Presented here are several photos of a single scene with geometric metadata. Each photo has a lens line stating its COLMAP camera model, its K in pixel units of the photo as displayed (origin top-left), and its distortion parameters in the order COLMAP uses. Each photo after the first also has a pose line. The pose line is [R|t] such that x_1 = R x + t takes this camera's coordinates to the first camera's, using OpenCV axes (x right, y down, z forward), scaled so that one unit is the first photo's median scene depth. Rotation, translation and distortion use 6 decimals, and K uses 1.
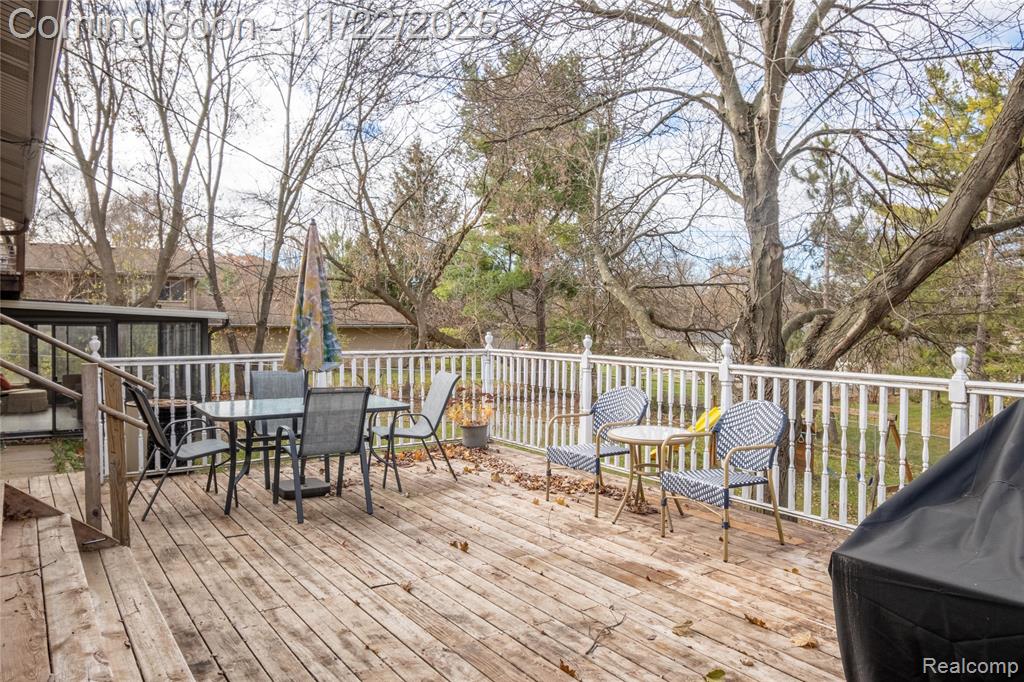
lens RADIAL K [[721.7, 0, 512.0], [0, 721.7, 341.0], [0, 0, 1]] dist [0.006864, 0.001624]
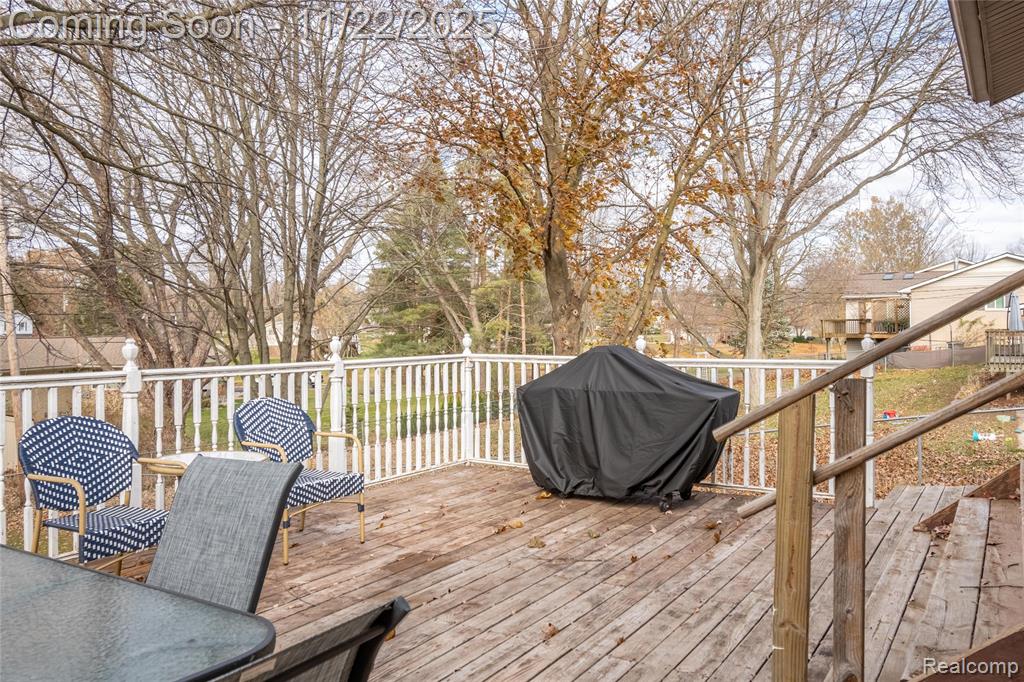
lens RADIAL K [[721.7, 0, 512.0], [0, 721.7, 341.0], [0, 0, 1]] dist [0.006864, 0.001624]
pose [[-0.352351, -0.016199, 0.935728, -0.950054], [0.029585, 0.999158, 0.028437, -0.030687], [-0.935400, 0.037703, -0.351575, 1.368915]]
